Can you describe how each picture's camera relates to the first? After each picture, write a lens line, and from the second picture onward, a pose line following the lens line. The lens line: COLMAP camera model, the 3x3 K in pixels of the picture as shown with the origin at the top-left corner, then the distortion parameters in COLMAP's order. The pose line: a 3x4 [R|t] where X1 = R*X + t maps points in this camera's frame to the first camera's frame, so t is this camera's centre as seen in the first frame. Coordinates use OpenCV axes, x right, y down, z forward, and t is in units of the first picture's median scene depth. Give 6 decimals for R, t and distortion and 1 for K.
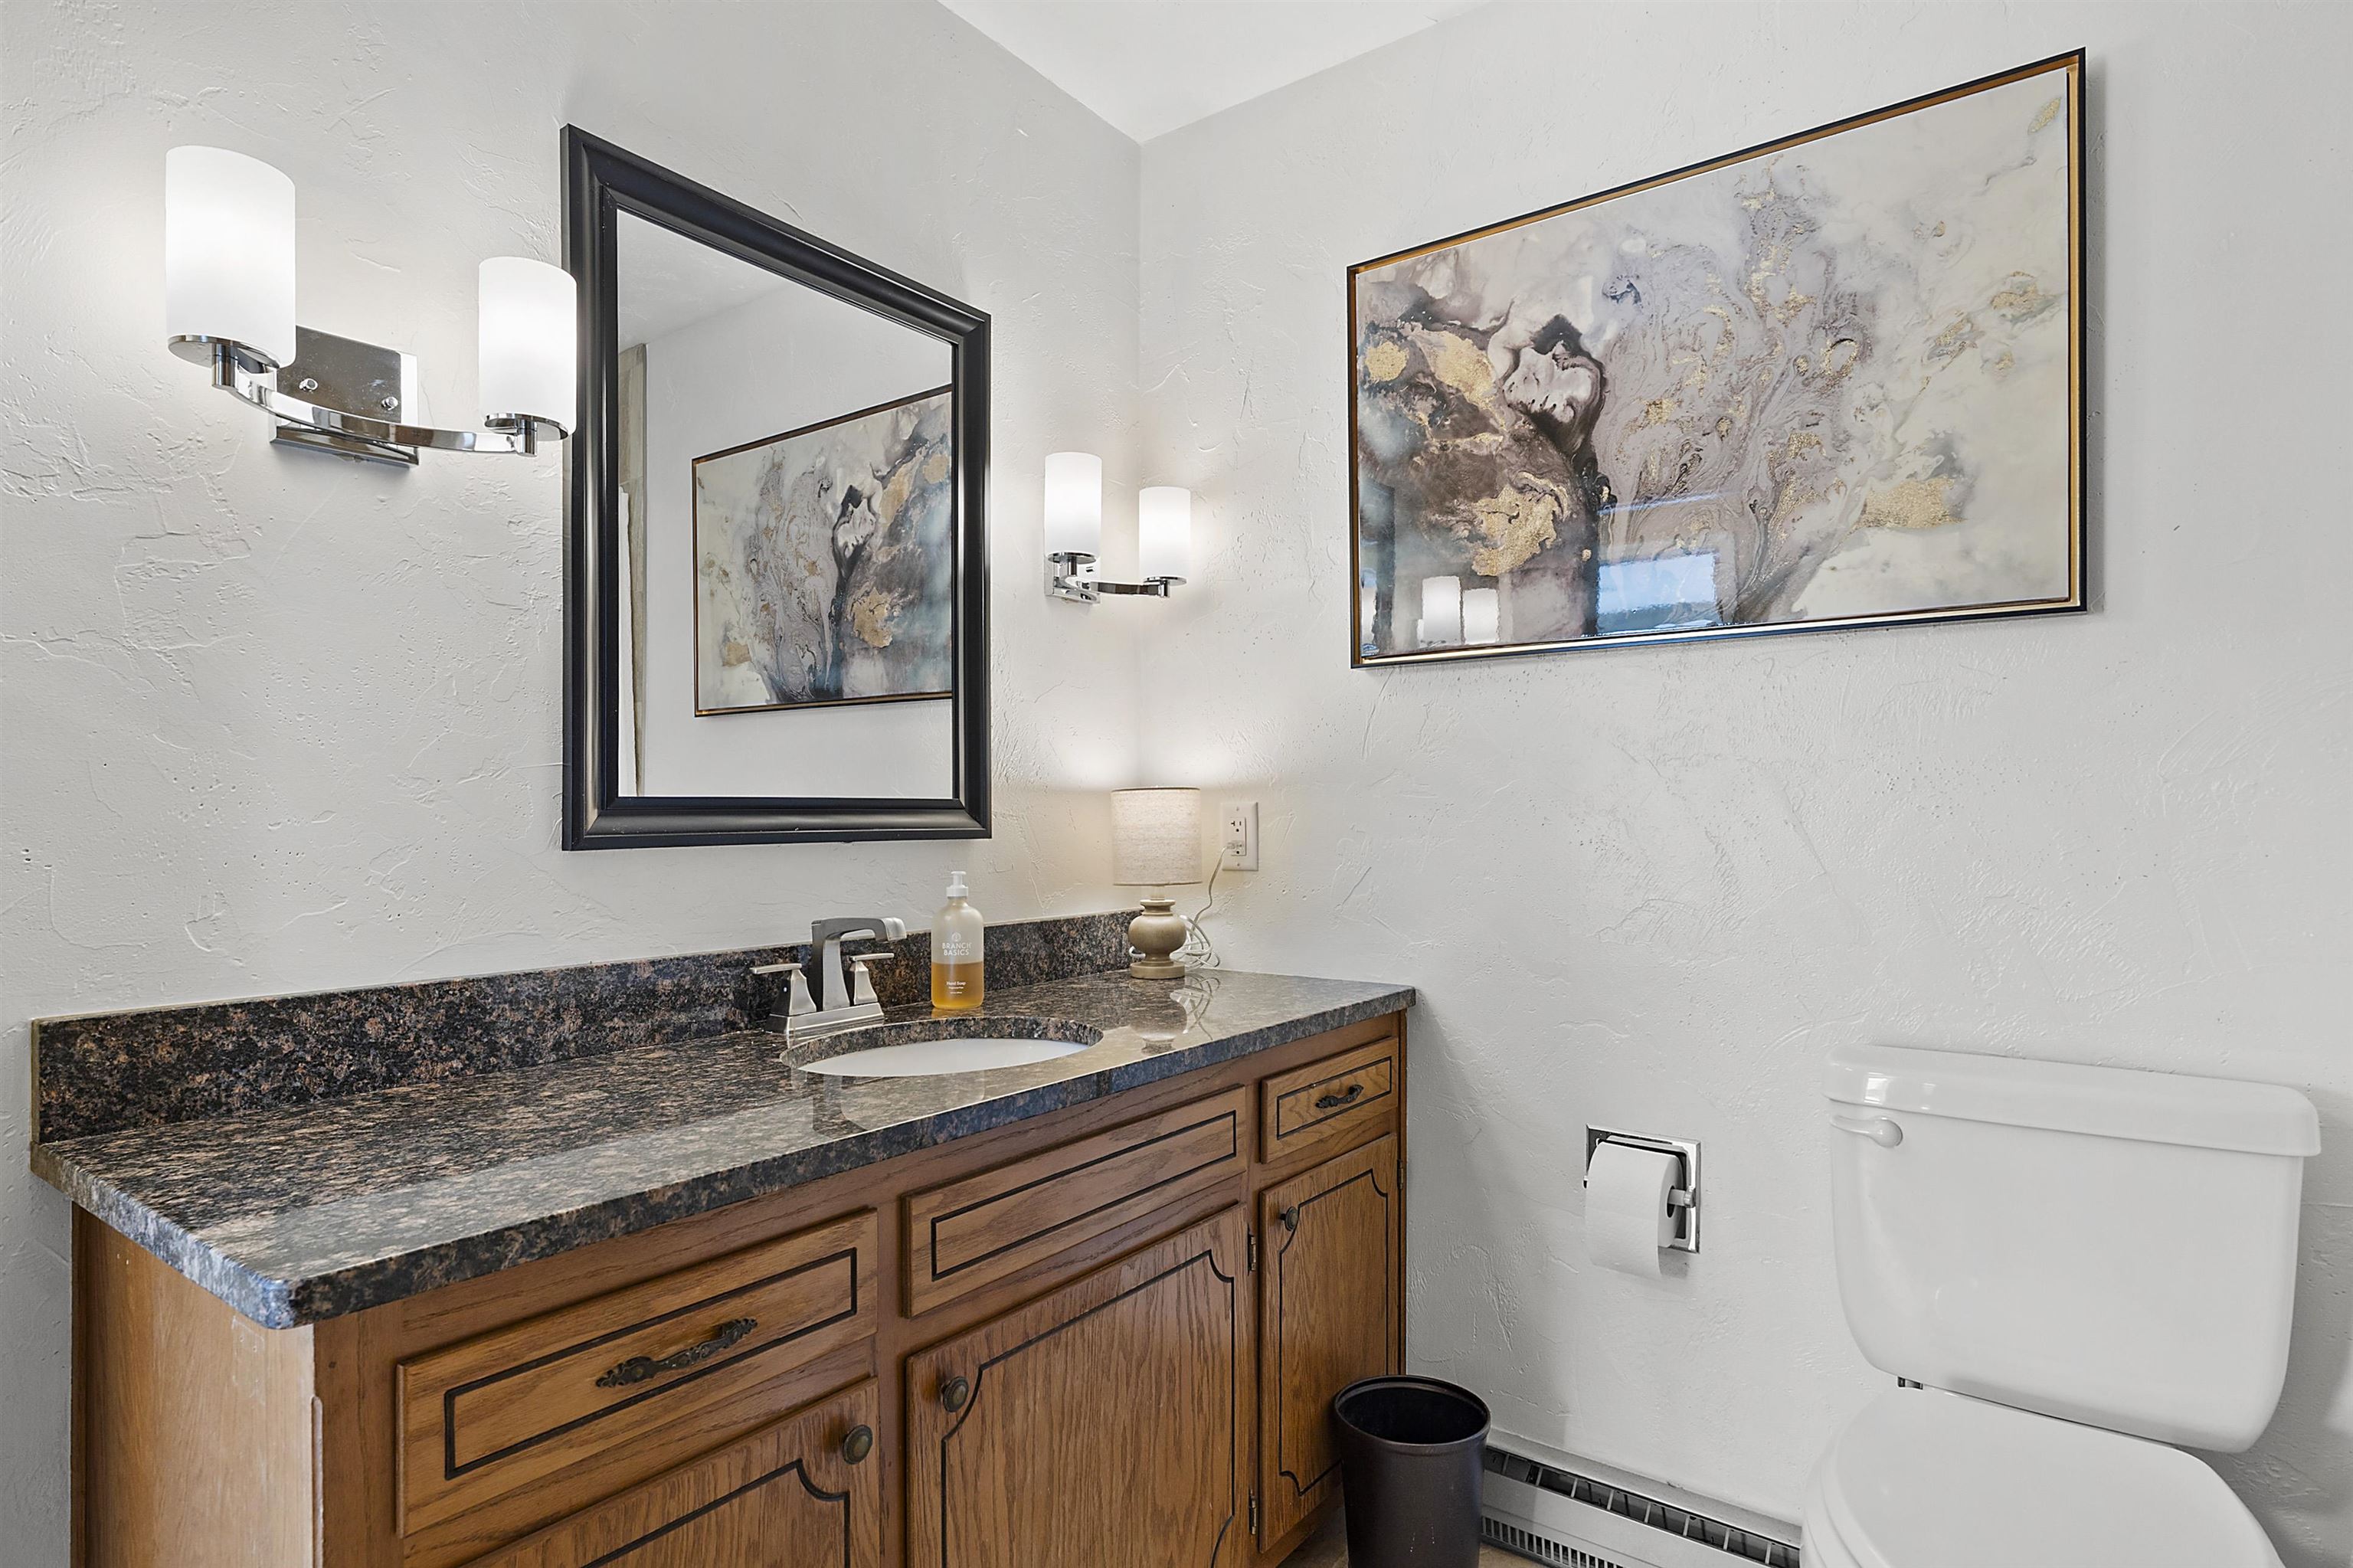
lens RADIAL K [[1229.5, 0, 1169.3], [0, 1229.5, 815.4], [0, 0, 1]] dist [0.000907, 0.000871]
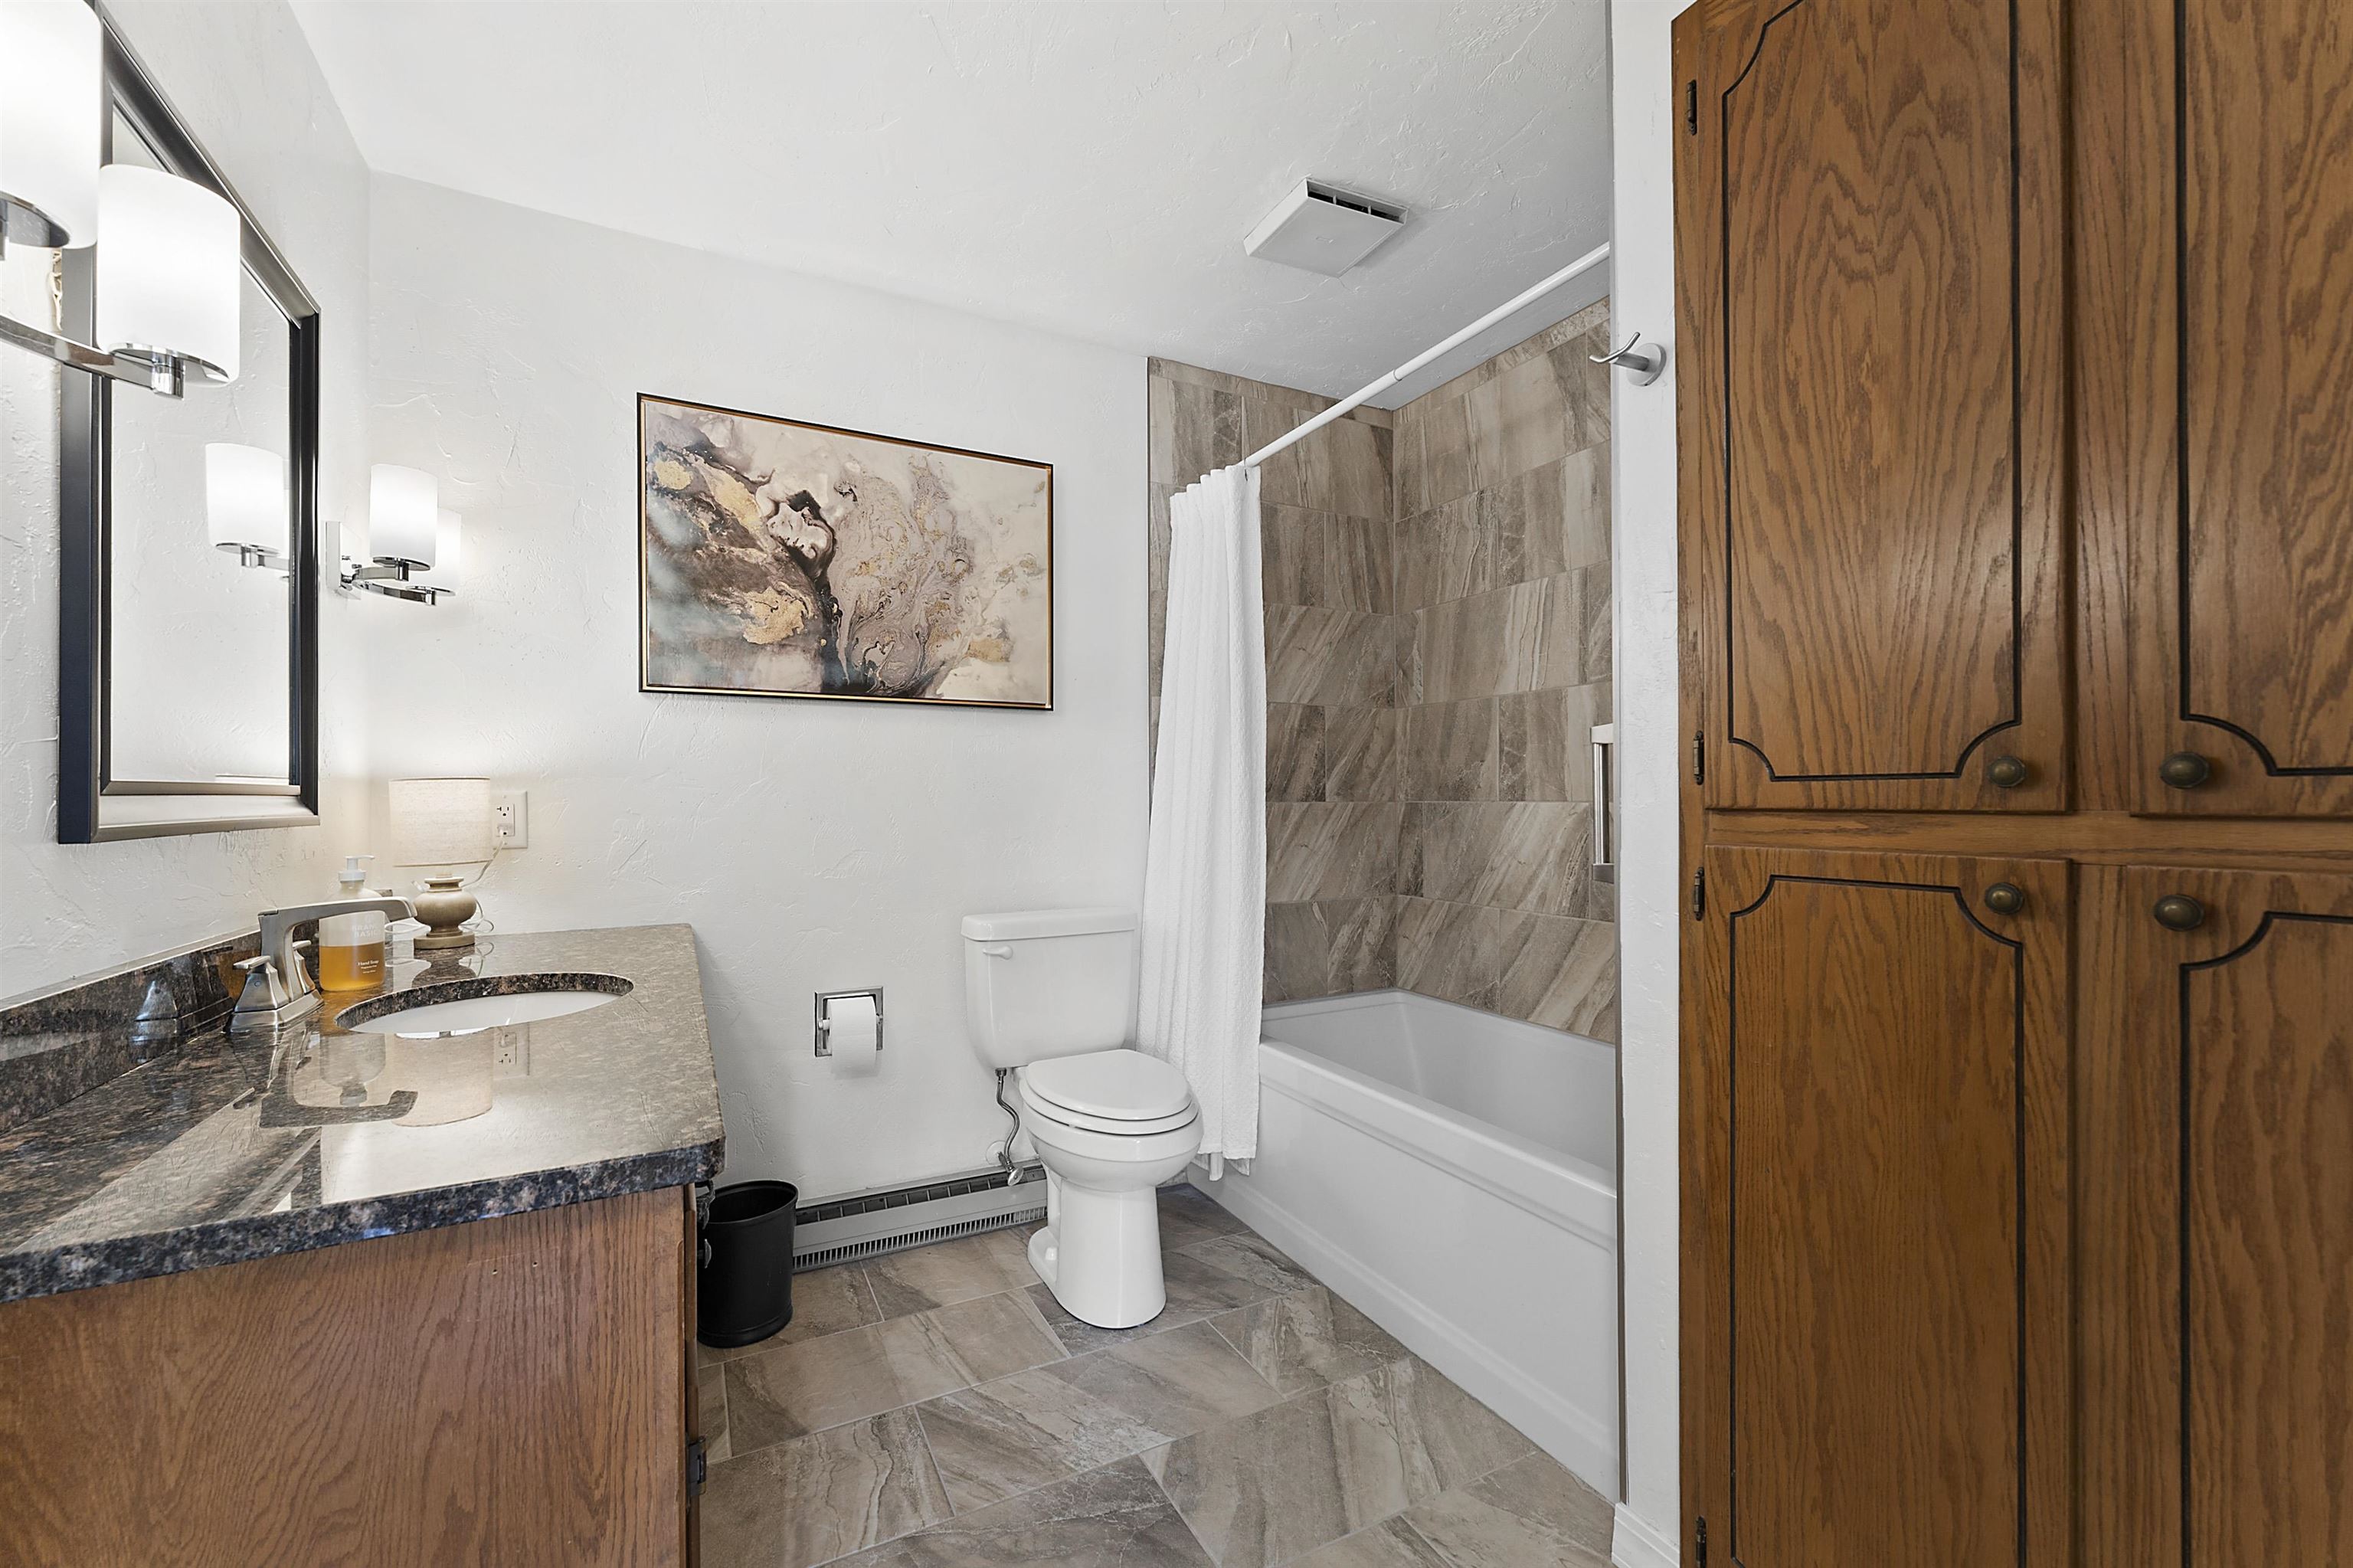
lens RADIAL K [[944.2, 0, 1170.4], [0, 944.2, 793.2], [0, 0, 1]] dist [0.001802, -0.000335]
pose [[0.434796, 0.007211, 0.900500, -0.591580], [0.003892, 0.999944, -0.009886, 0.003077], [-0.900521, 0.007803, 0.434743, 0.037682]]
